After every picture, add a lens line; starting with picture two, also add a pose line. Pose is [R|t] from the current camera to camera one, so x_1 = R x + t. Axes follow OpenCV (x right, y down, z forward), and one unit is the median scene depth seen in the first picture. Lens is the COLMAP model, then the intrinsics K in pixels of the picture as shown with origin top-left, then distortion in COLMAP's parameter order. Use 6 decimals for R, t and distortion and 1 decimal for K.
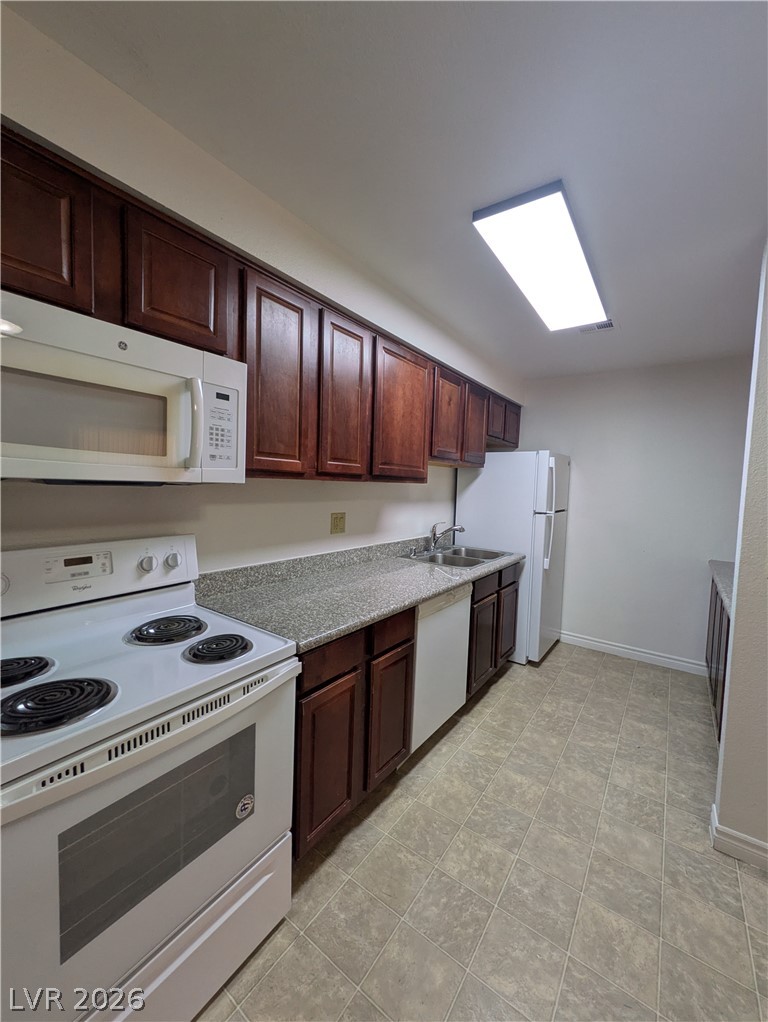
lens RADIAL K [[404.6, 0, 383.8], [0, 404.6, 507.5], [0, 0, 1]] dist [0.003180, -0.000651]
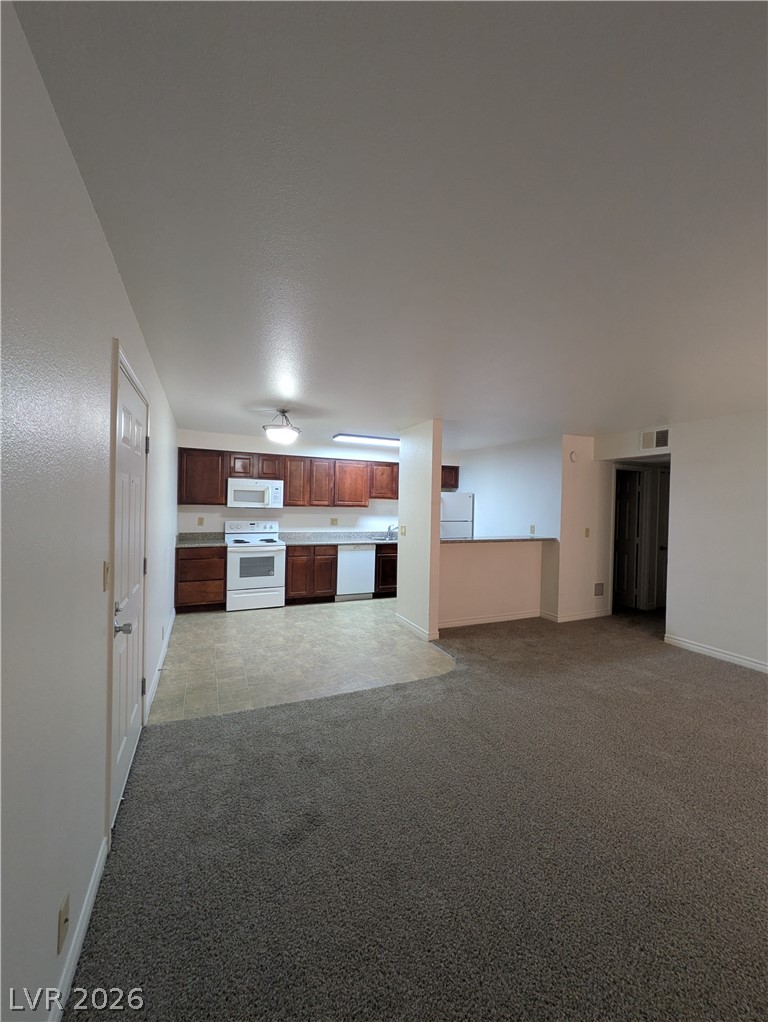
lens RADIAL K [[404.6, 0, 384.3], [0, 404.6, 506.8], [0, 0, 1]] dist [0.003180, -0.000651]
pose [[0.862745, -0.014462, -0.505433, 1.569248], [-0.020031, 0.997829, -0.062743, 0.100073], [0.505242, 0.064255, 0.860582, -1.223259]]
